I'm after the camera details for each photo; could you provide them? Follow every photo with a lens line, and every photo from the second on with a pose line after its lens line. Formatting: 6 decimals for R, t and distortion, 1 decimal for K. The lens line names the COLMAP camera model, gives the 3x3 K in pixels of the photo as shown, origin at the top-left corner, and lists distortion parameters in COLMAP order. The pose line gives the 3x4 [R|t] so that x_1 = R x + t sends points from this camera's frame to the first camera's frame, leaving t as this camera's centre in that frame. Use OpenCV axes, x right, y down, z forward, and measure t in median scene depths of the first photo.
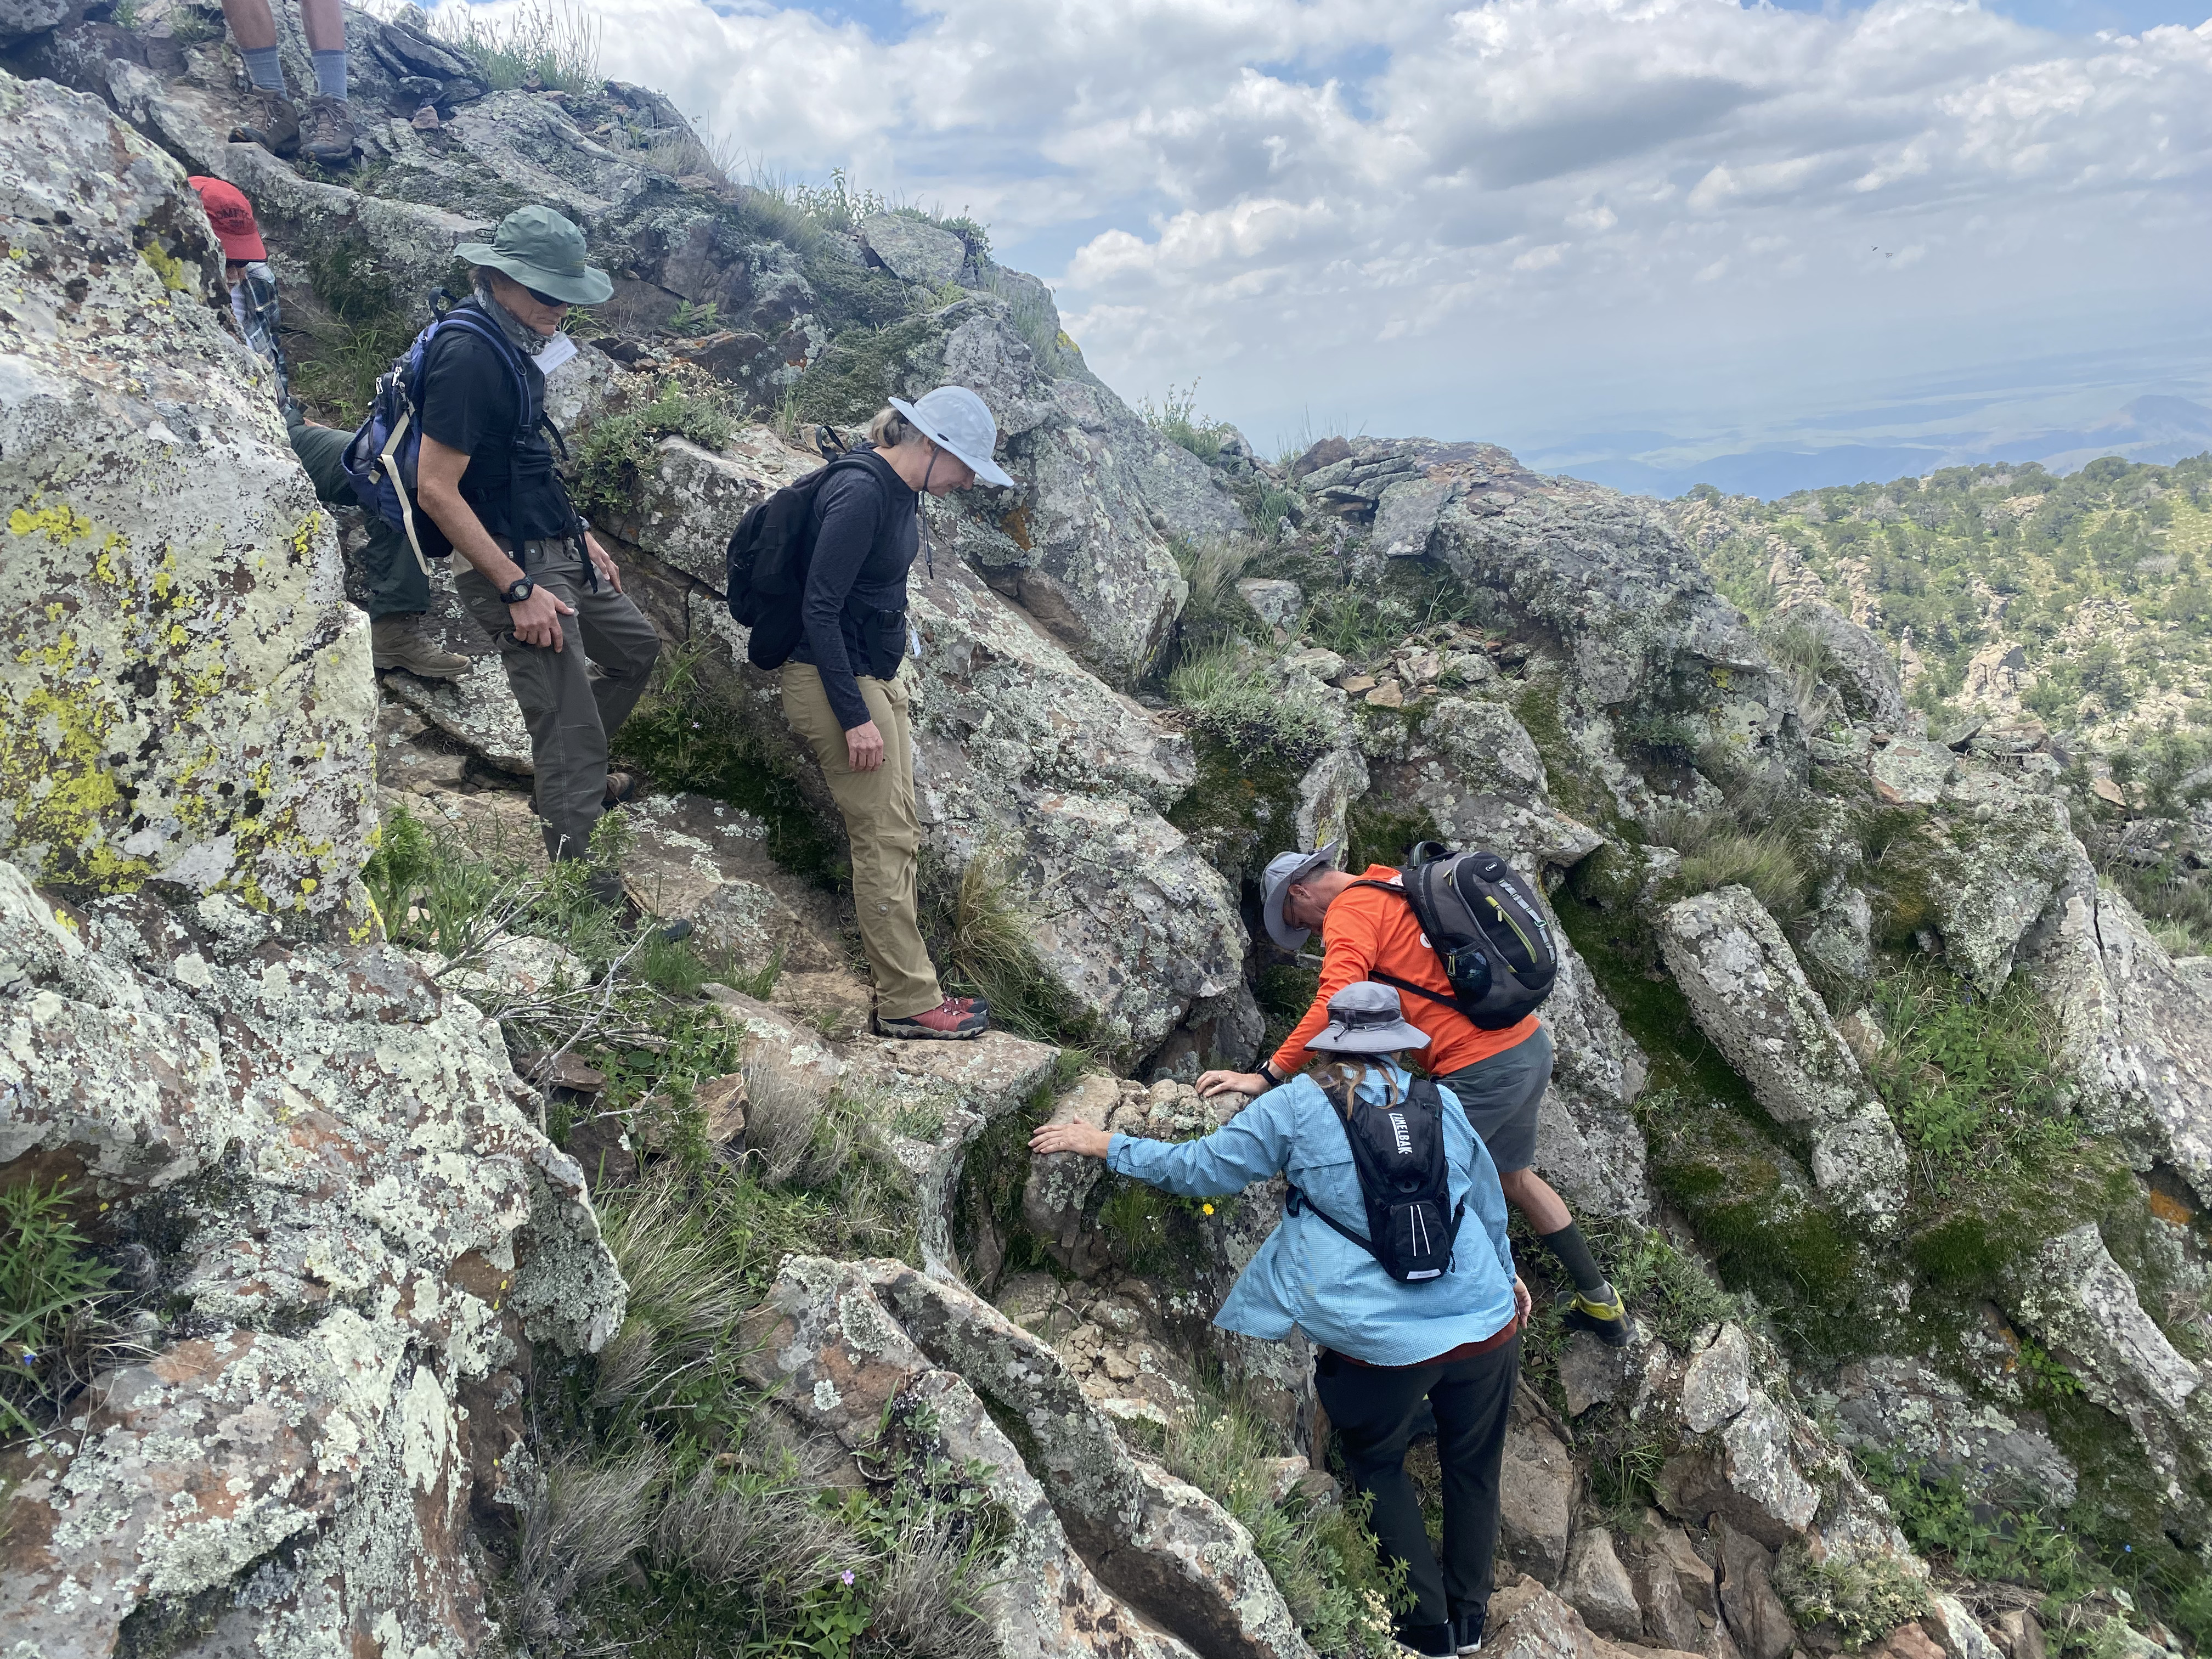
lens RADIAL K [[1705.7, 0, 1093.9], [0, 1705.7, 819.3], [0, 0, 1]] dist [0.040889, -0.058542]
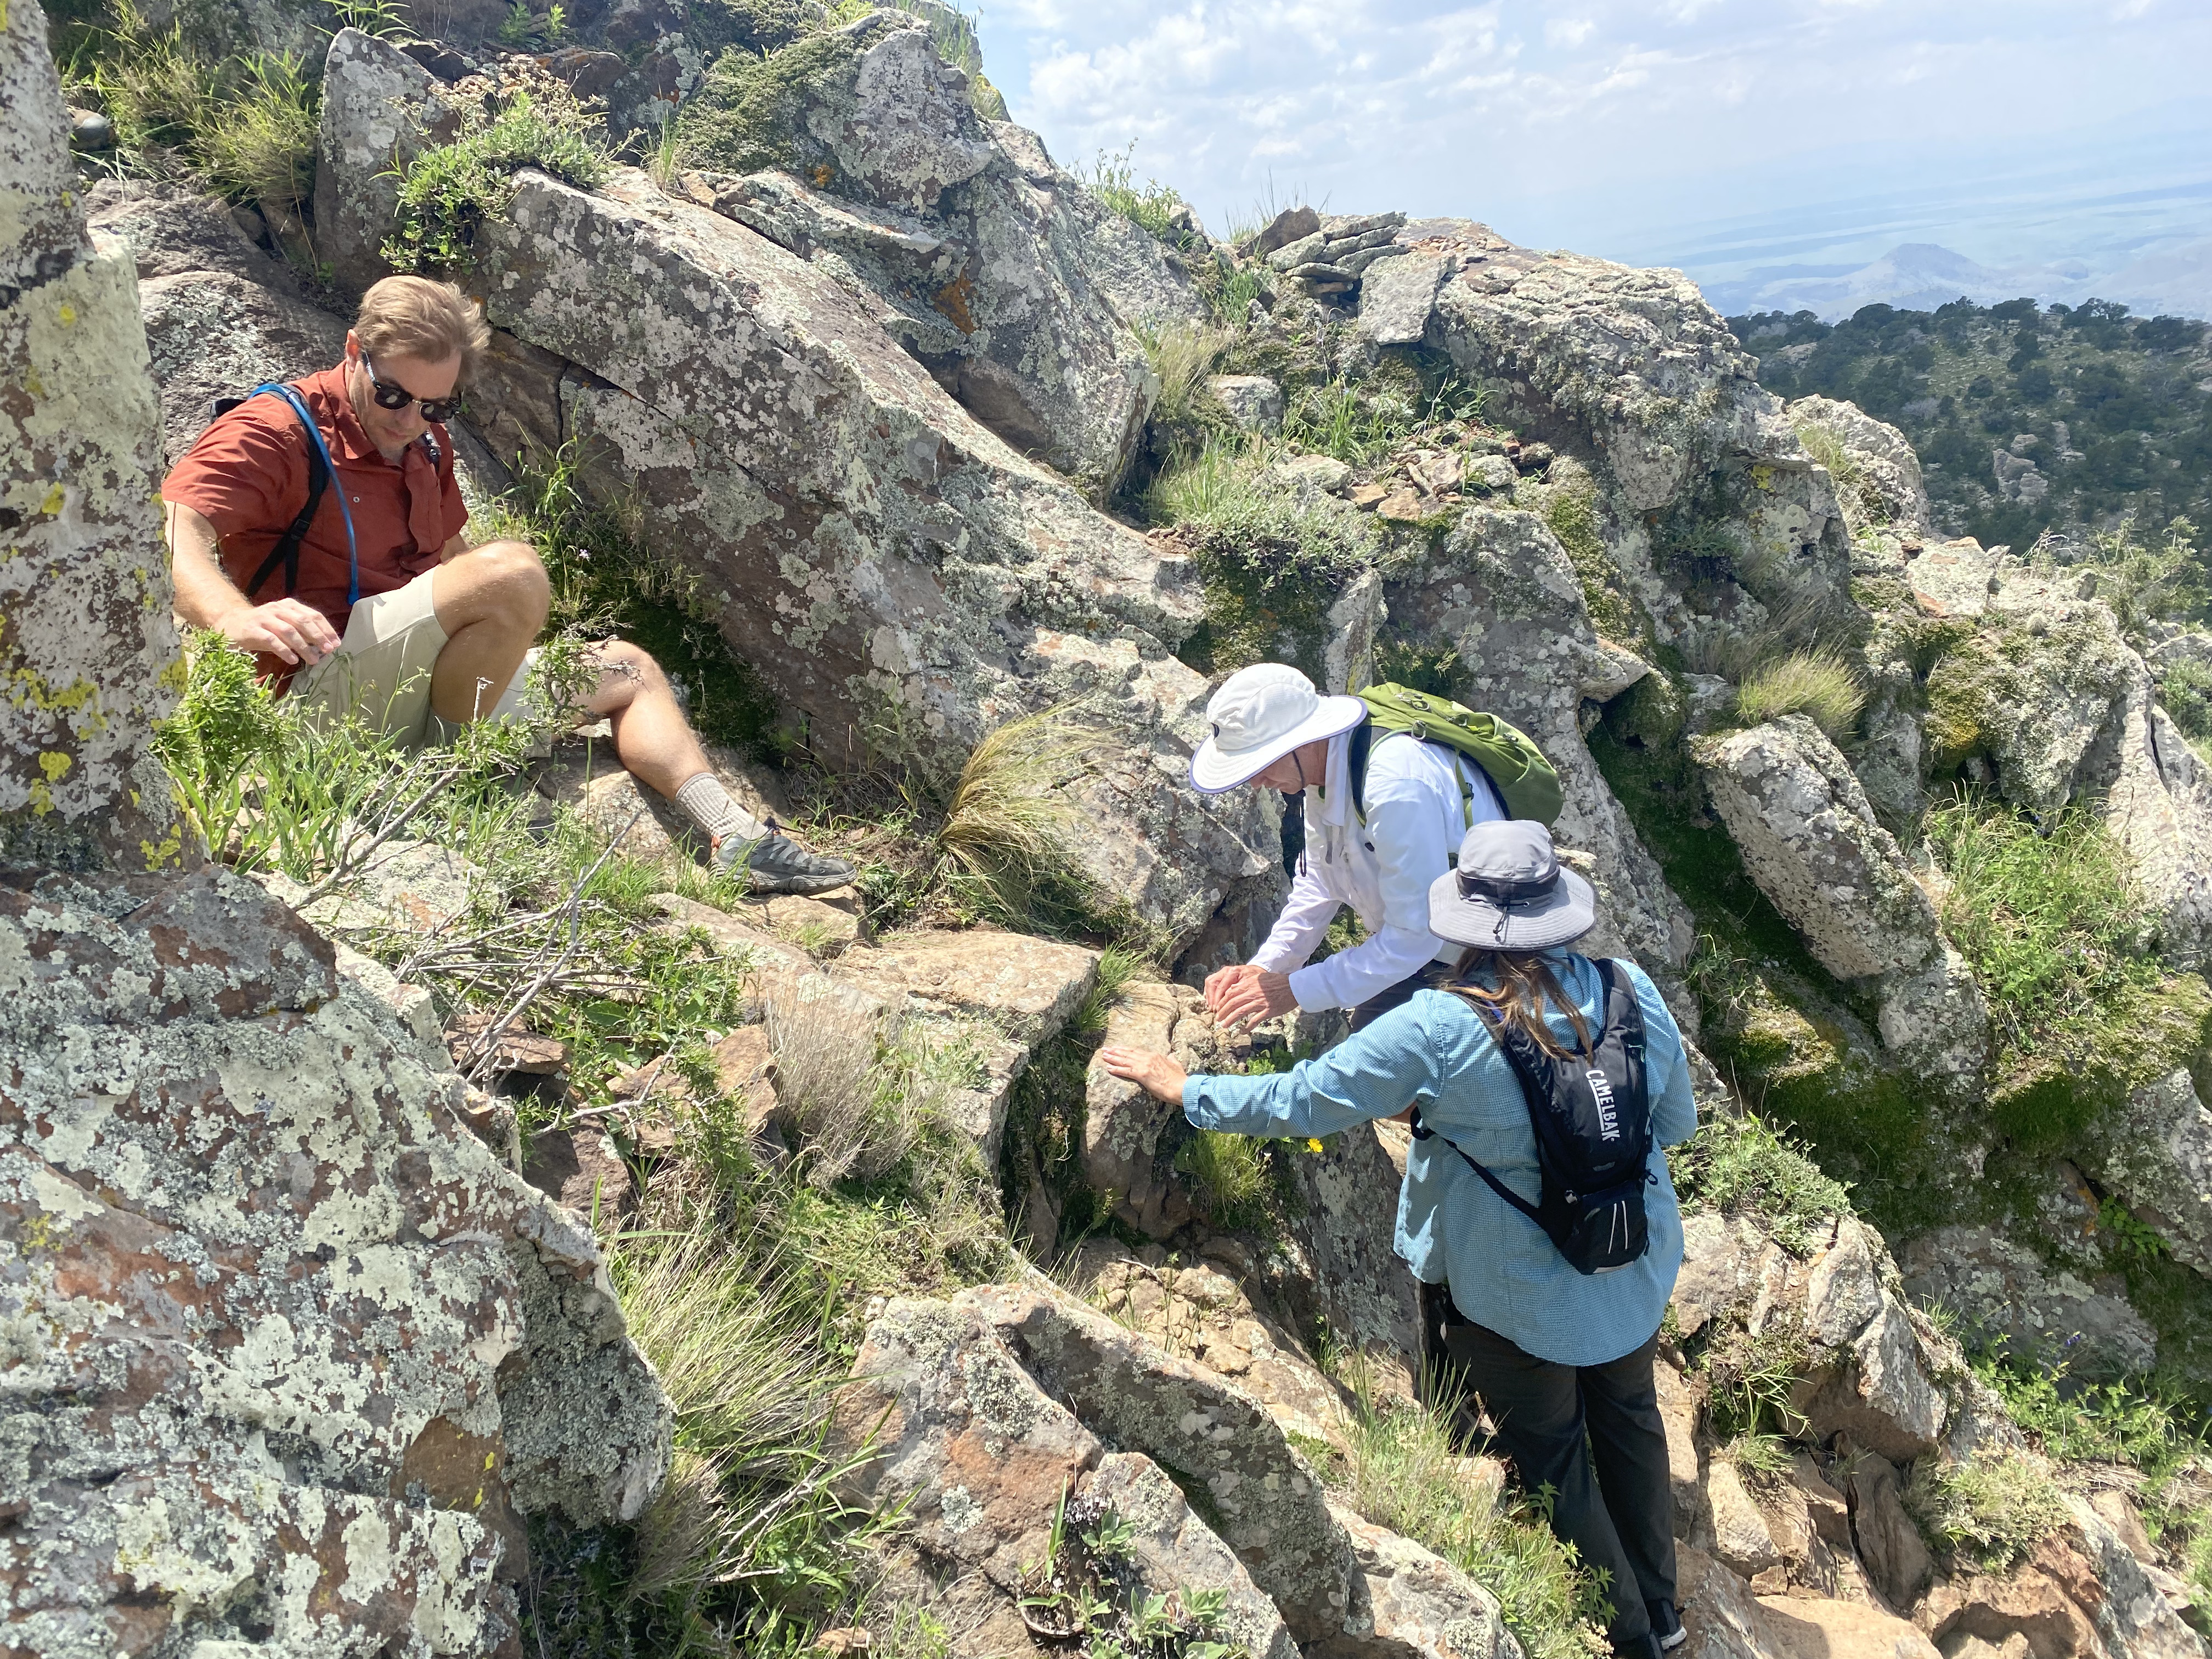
lens RADIAL K [[1695.4, 0, 1089.5], [0, 1695.4, 833.2], [0, 0, 1]] dist [0.020383, -0.016415]
pose [[0.993034, -0.049592, 0.106888, -0.082337], [0.040659, 0.995620, 0.084187, 0.011790], [-0.110595, -0.079254, 0.990700, 0.183883]]
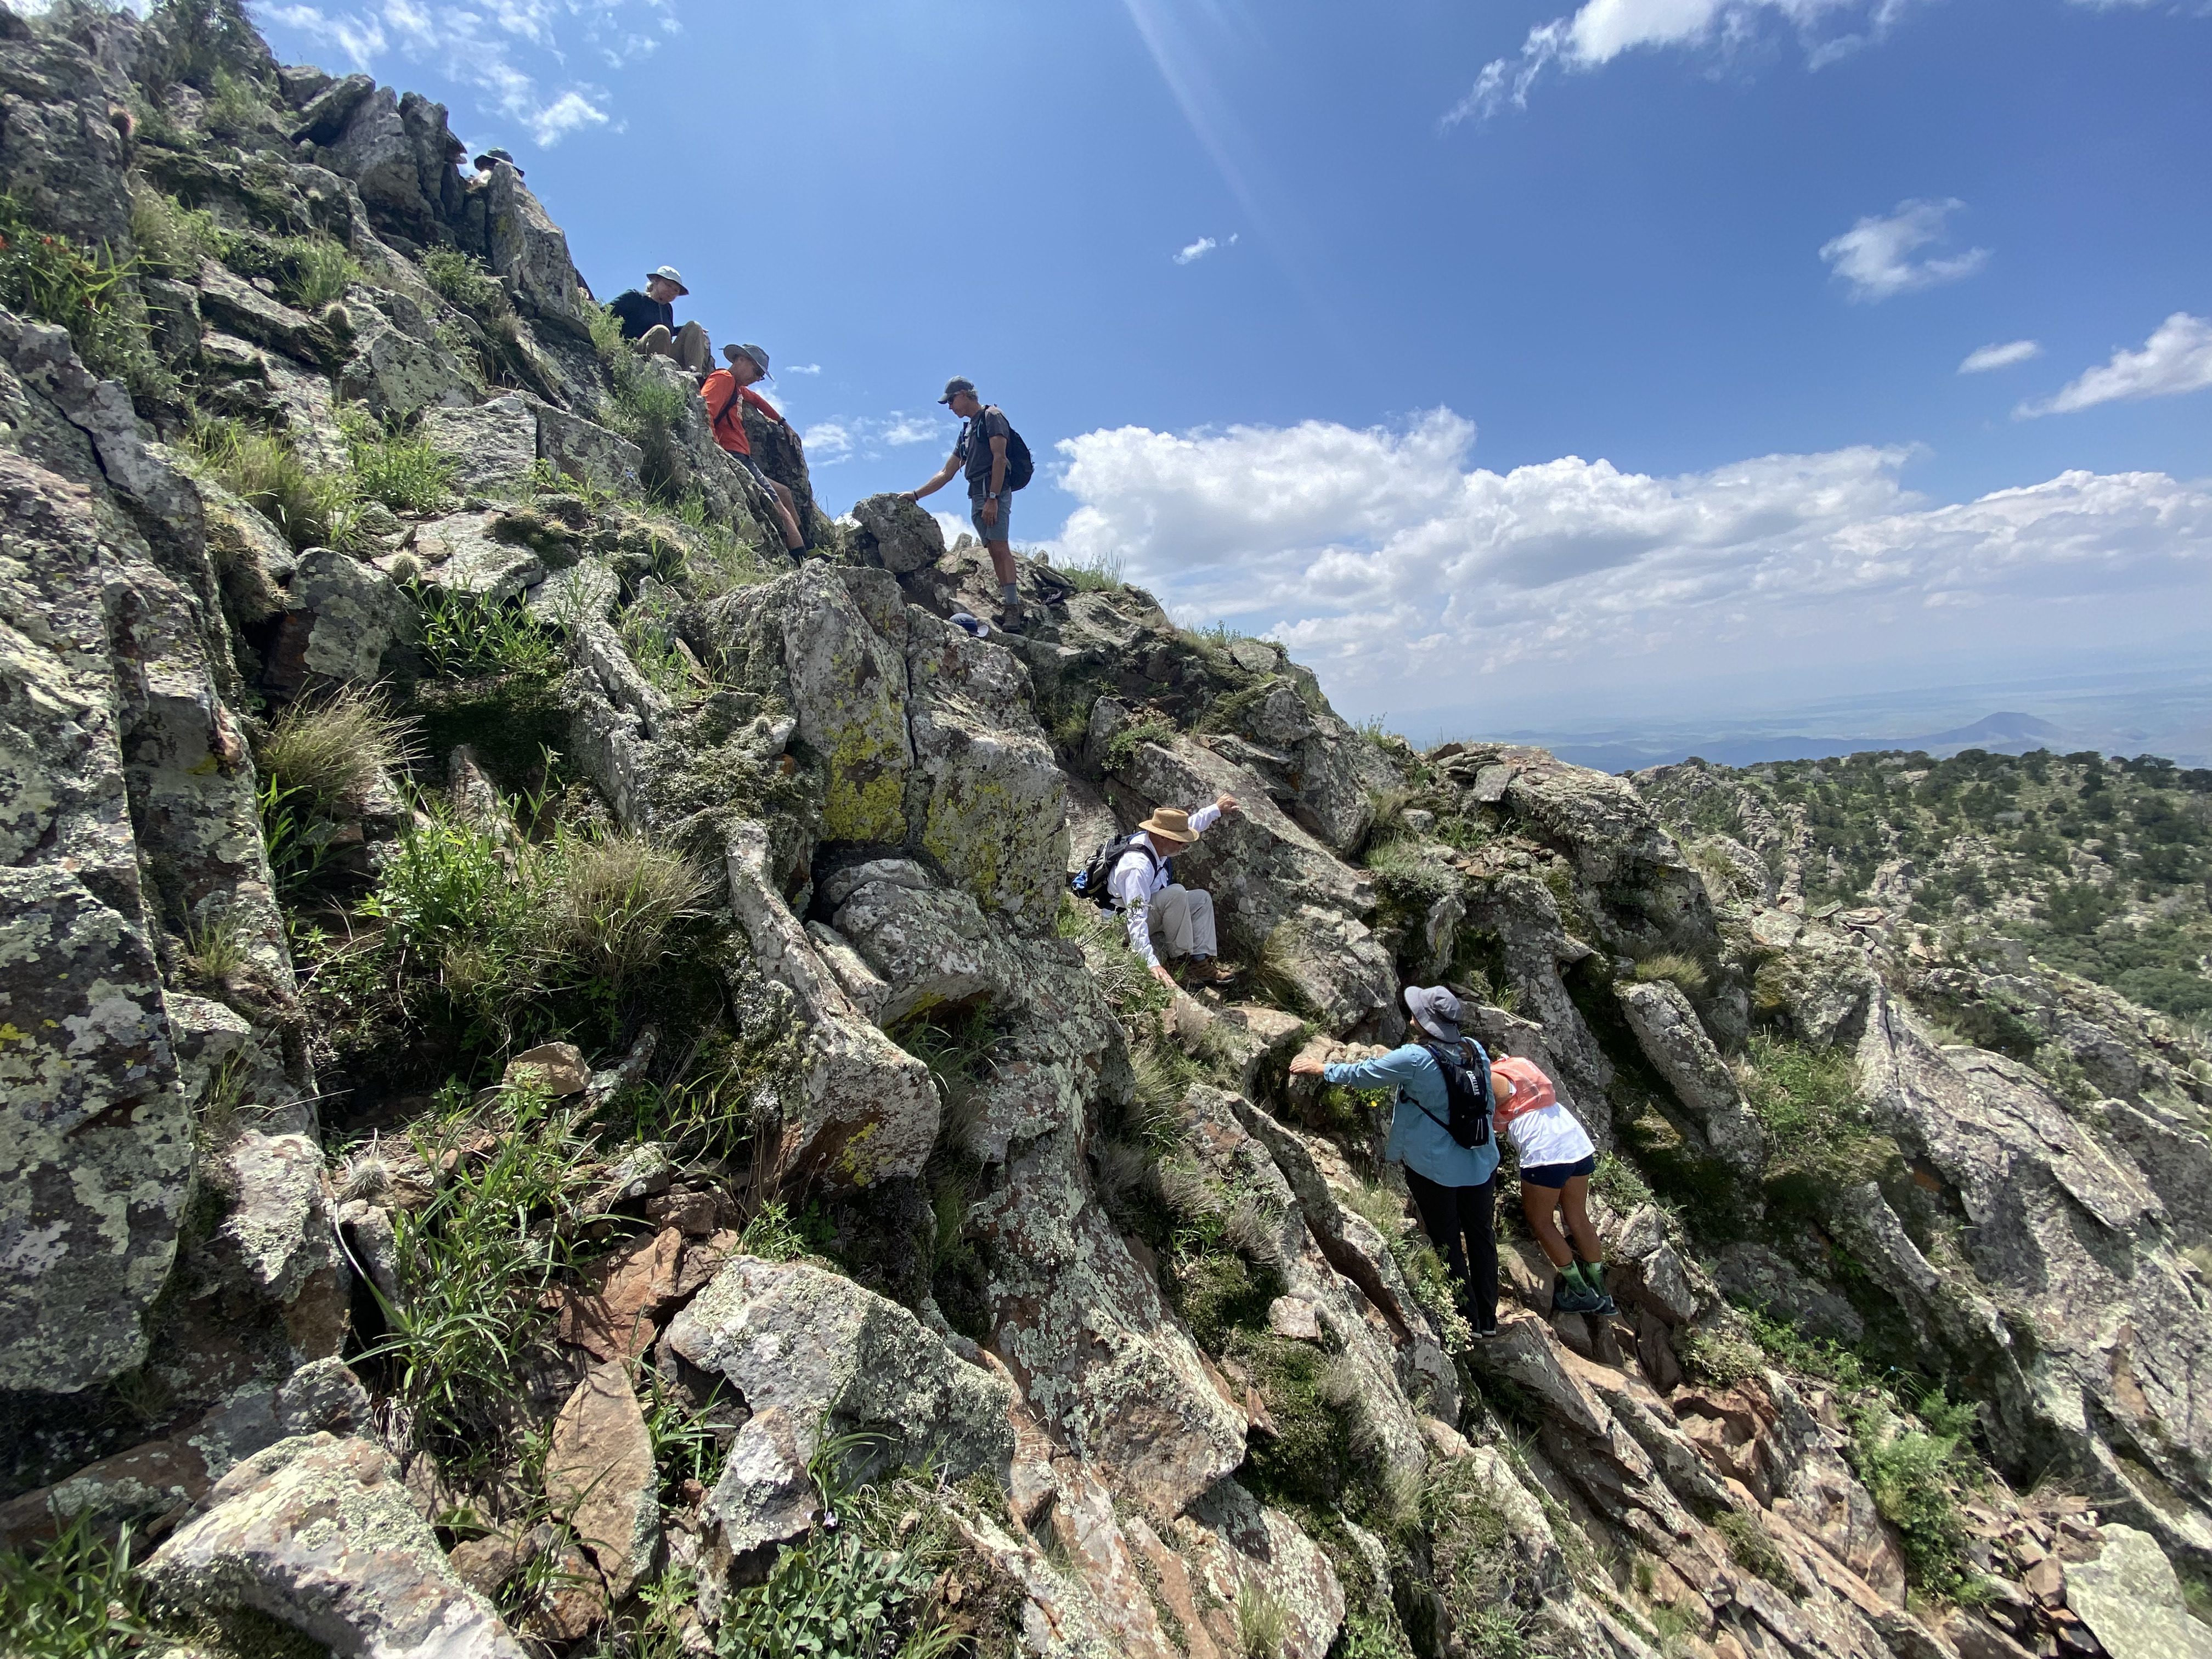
lens RADIAL K [[899.0, 0, 1073.7], [0, 899.0, 822.2], [0, 0, 1]] dist [-0.000858, -0.015108]
pose [[0.963233, 0.051419, -0.263700, -0.012457], [-0.078375, 0.992601, -0.092736, 0.008177], [0.256981, 0.109994, 0.960137, -0.167807]]
